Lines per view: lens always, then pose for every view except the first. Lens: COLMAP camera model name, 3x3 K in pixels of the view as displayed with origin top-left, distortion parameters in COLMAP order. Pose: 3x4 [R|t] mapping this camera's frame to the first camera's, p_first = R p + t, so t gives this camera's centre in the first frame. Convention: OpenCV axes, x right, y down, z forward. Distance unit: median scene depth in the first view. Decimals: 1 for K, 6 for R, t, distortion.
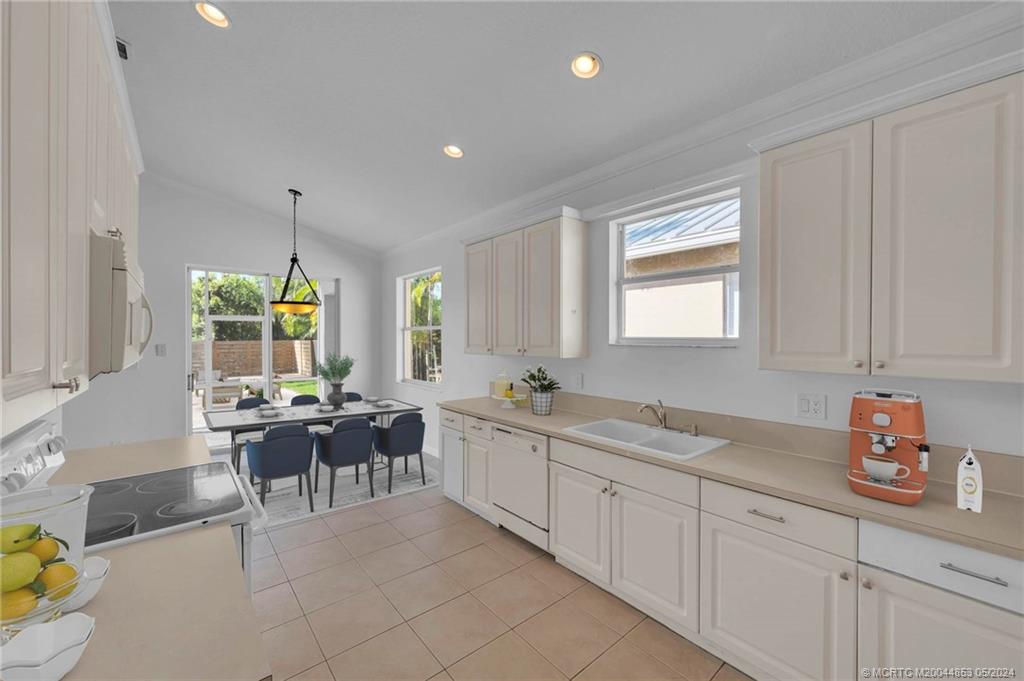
lens RADIAL K [[399.1, 0, 512.0], [0, 399.1, 340.5], [0, 0, 1]] dist [0.000203, -0.000050]
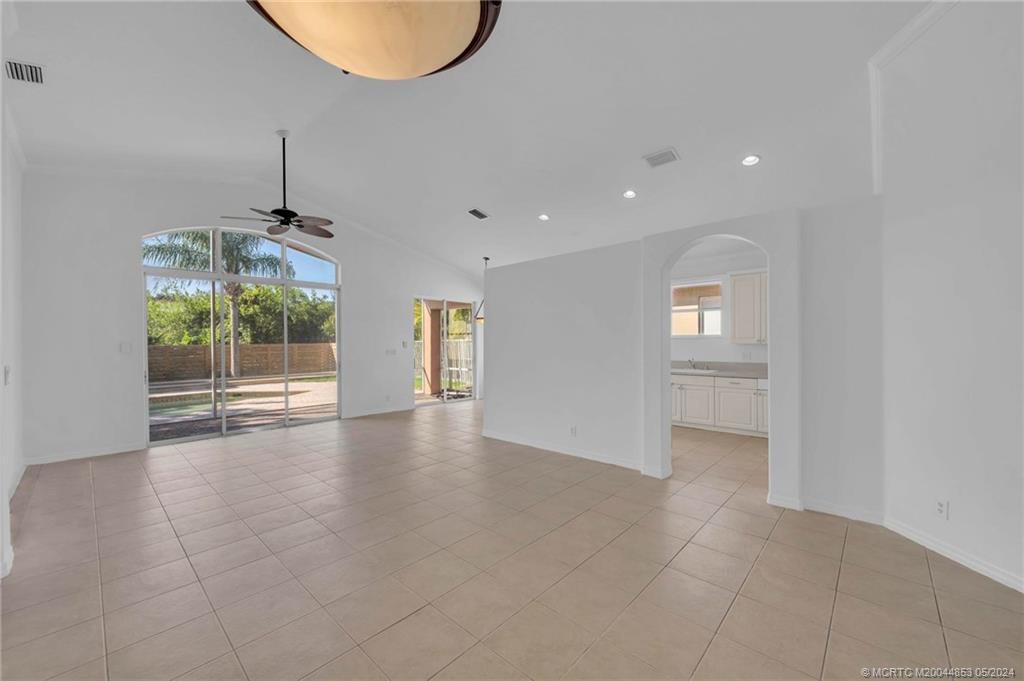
lens RADIAL K [[399.1, 0, 512.0], [0, 399.1, 340.5], [0, 0, 1]] dist [0.000203, -0.000050]
pose [[0.992329, -0.007883, 0.123377, -0.156886], [0.008880, 0.999932, -0.007531, 0.005640], [-0.123309, 0.008568, 0.992331, -0.202700]]
